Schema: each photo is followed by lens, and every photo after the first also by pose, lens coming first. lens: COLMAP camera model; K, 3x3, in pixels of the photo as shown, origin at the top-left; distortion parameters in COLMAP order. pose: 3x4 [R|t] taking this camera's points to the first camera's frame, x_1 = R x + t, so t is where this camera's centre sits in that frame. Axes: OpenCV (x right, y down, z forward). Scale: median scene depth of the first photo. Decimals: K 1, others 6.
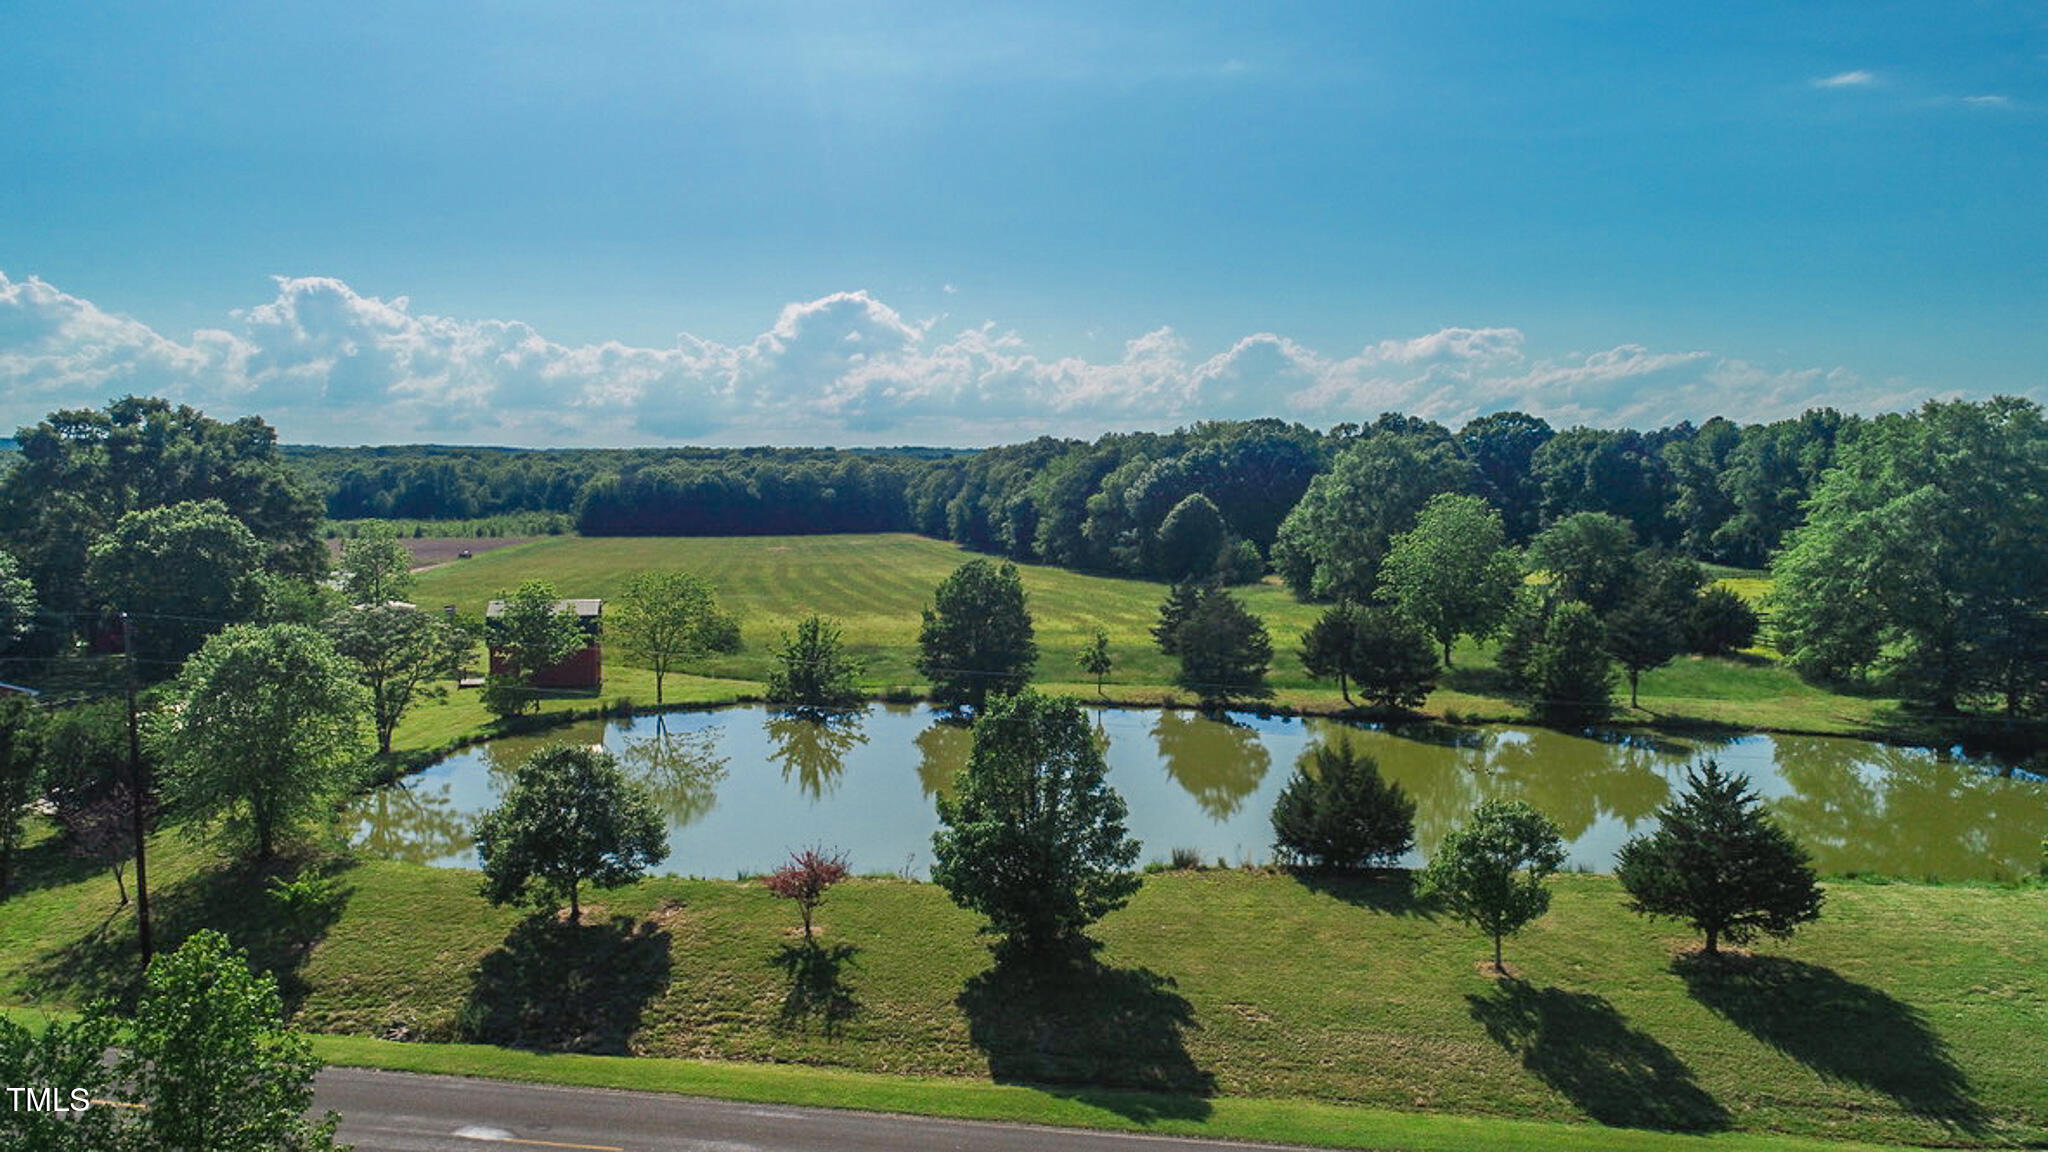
lens RADIAL K [[1378.6, 0, 1024.0], [0, 1378.6, 576.0], [0, 0, 1]] dist [-0.000967, 0.003056]
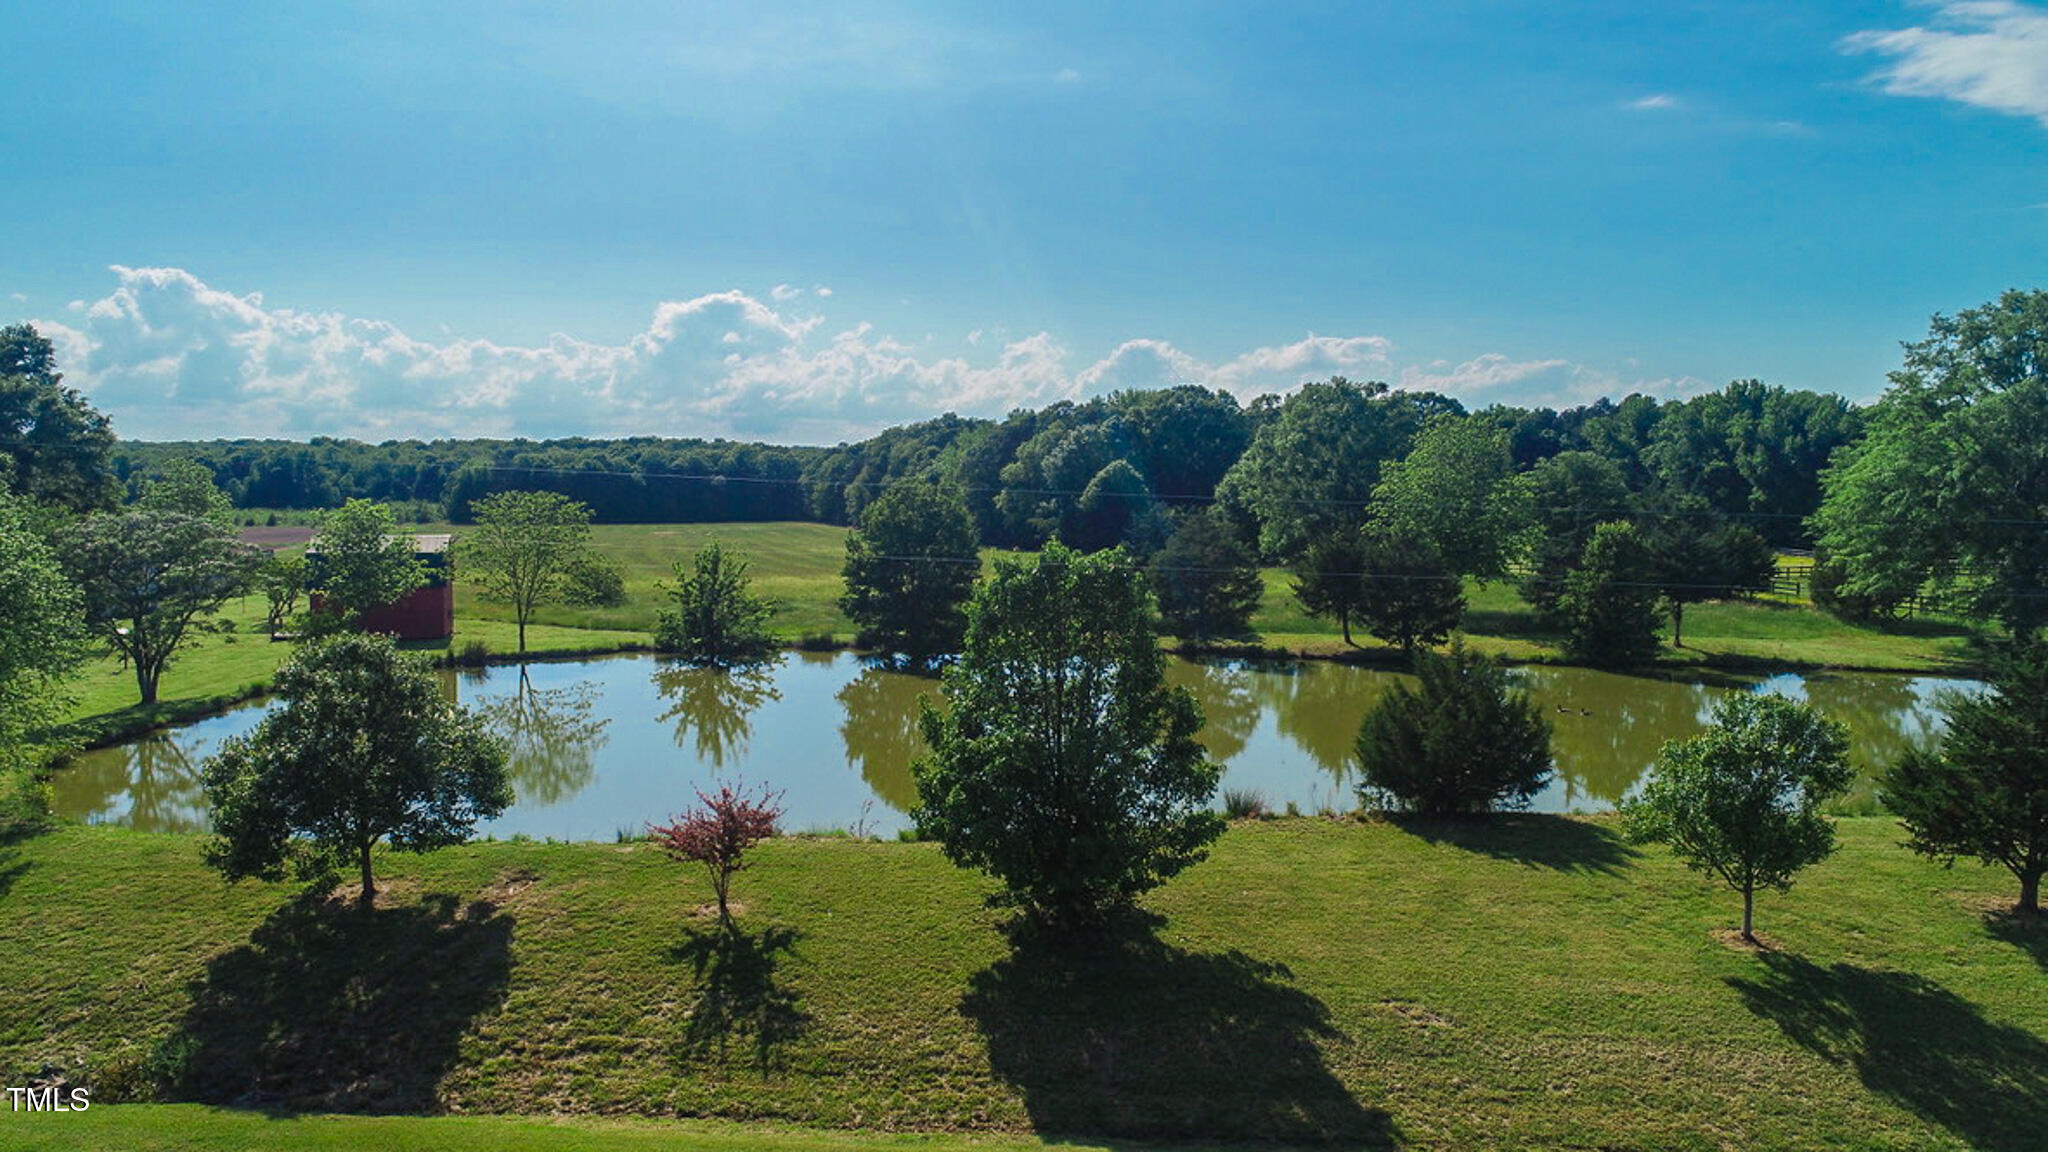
lens RADIAL K [[1378.6, 0, 1024.0], [0, 1378.6, 576.0], [0, 0, 1]] dist [-0.000967, 0.003056]
pose [[0.996893, -0.002640, 0.078727, -0.054666], [0.002855, 0.999993, -0.002614, 0.084037], [-0.078719, 0.002831, 0.996893, 0.275808]]
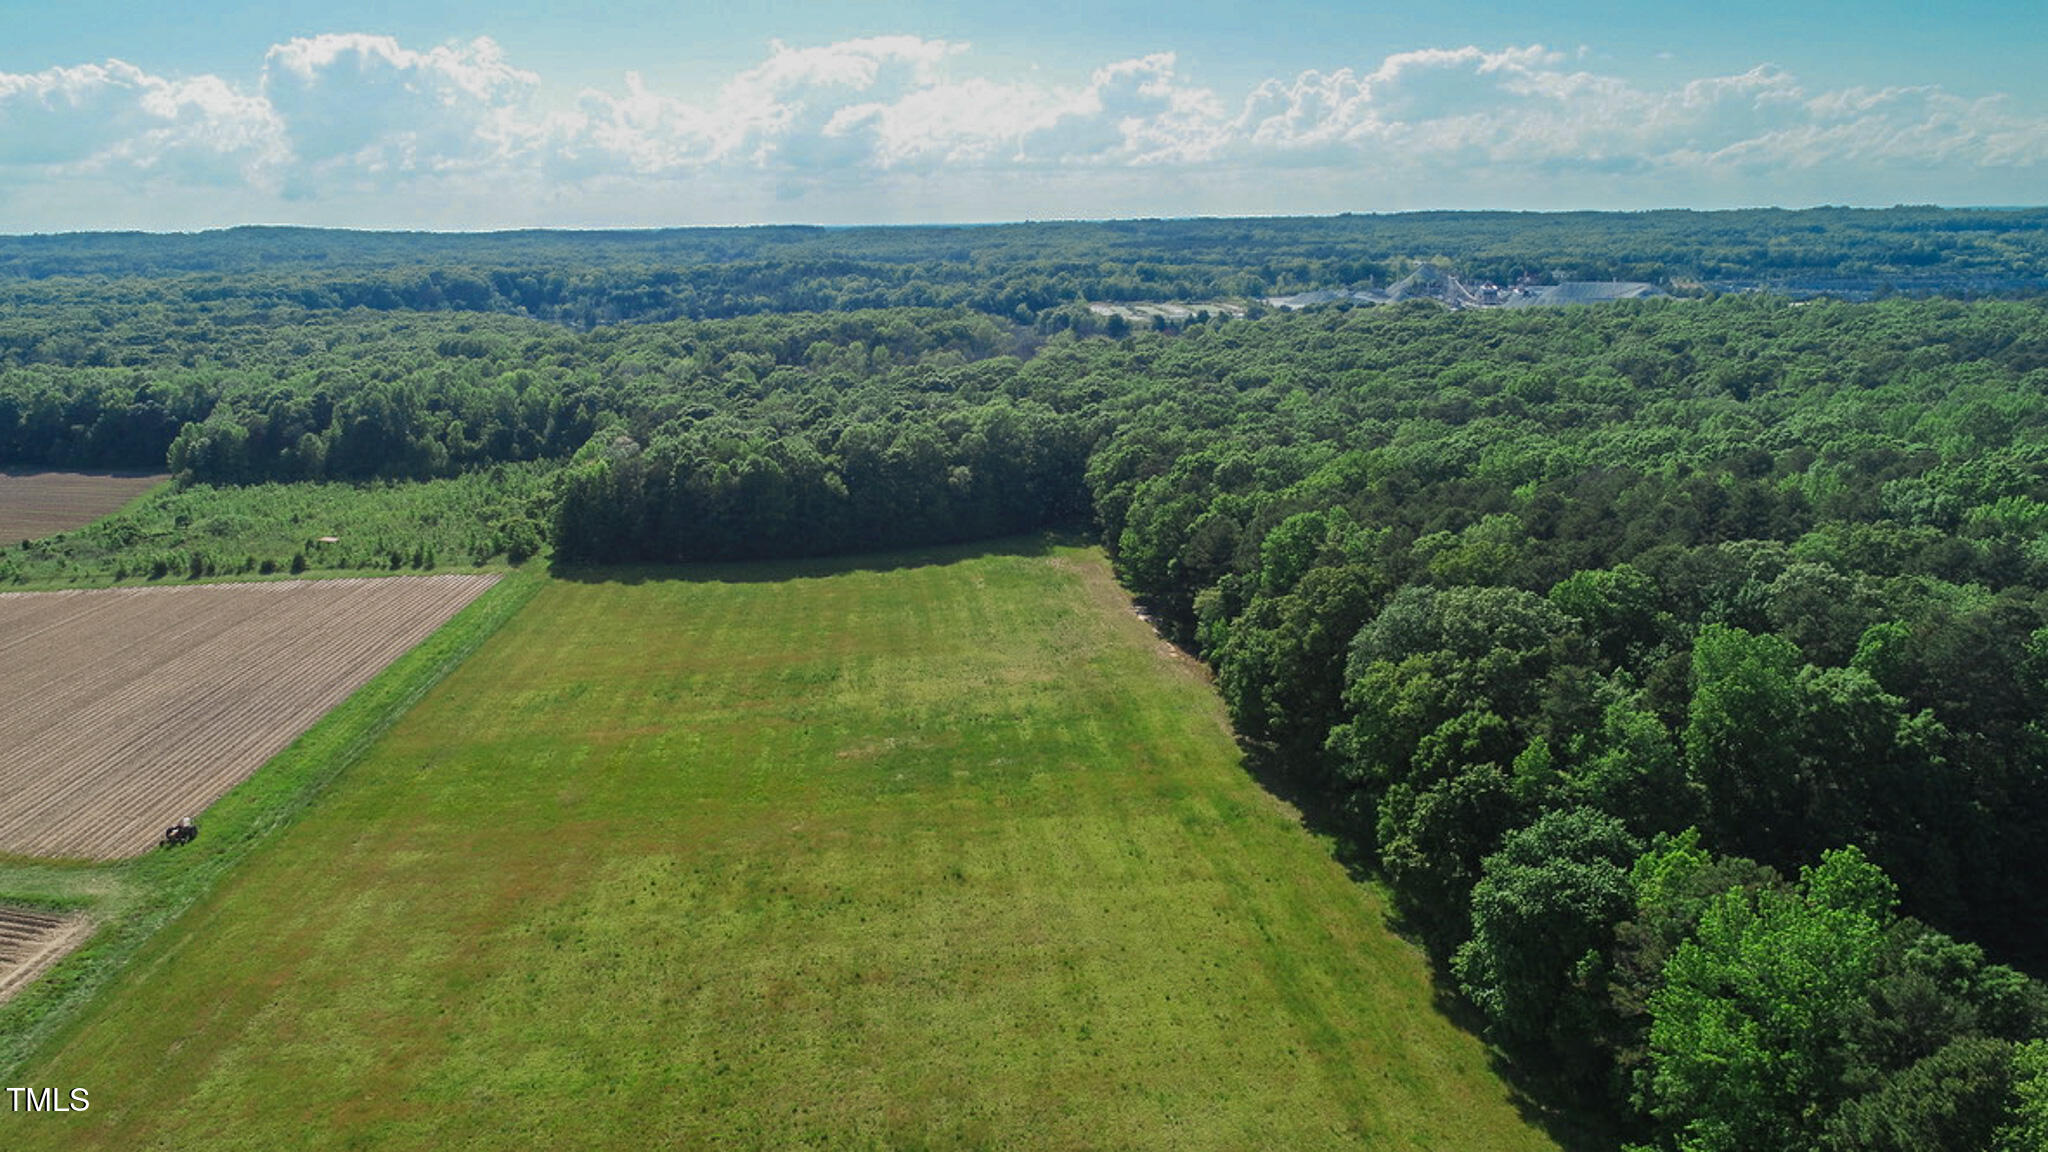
lens RADIAL K [[1378.6, 0, 1024.0], [0, 1378.6, 576.0], [0, 0, 1]] dist [-0.000967, 0.003056]
pose [[0.995402, -0.000471, -0.095780, -0.511610], [0.017497, 0.984055, 0.177003, -1.113655], [0.094170, -0.177865, 0.979539, 3.680709]]
